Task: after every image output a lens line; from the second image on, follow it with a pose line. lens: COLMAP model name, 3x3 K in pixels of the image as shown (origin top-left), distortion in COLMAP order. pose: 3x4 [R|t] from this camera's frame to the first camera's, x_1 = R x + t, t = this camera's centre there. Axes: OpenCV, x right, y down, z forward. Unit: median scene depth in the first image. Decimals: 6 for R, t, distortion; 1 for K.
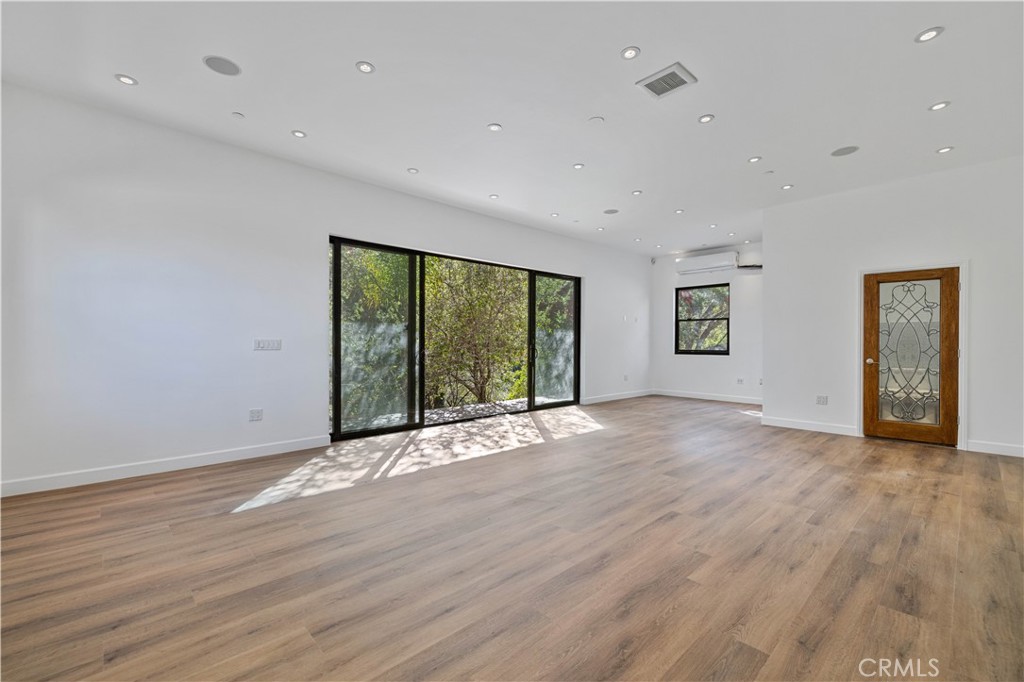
lens RADIAL K [[433.3, 0, 507.0], [0, 433.3, 338.9], [0, 0, 1]] dist [0.000685, 0.000019]
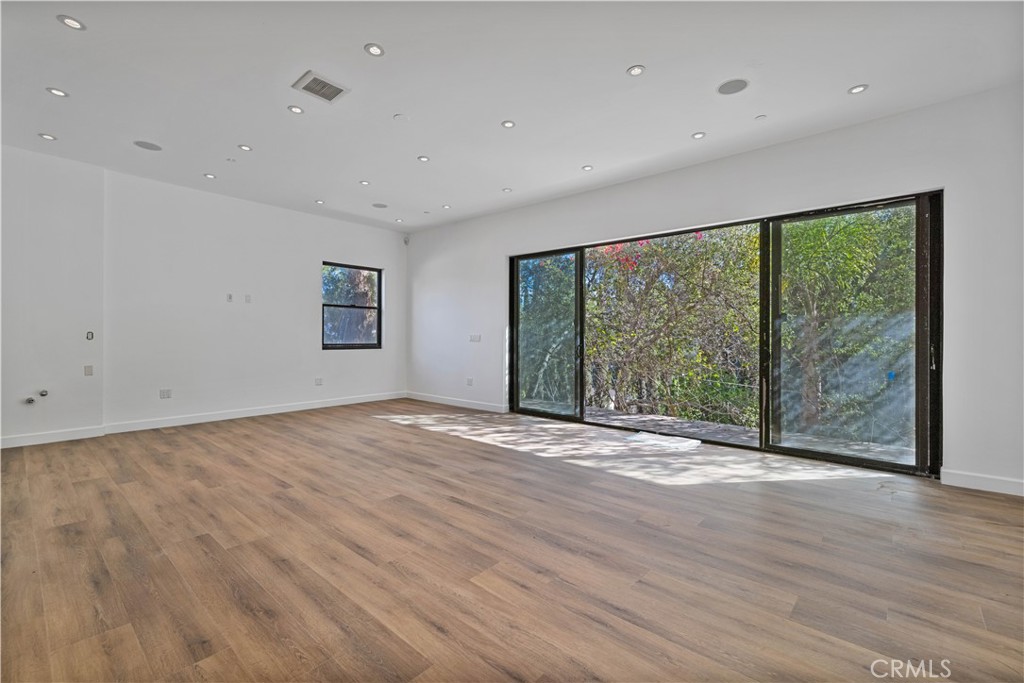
lens RADIAL K [[446.2, 0, 512.5], [0, 446.2, 336.4], [0, 0, 1]] dist [0.000631, -0.000100]
pose [[0.097025, -0.001183, -0.995281, 1.446218], [0.002429, 0.999997, -0.000951, 0.011846], [0.995279, -0.002325, 0.097028, 1.328267]]
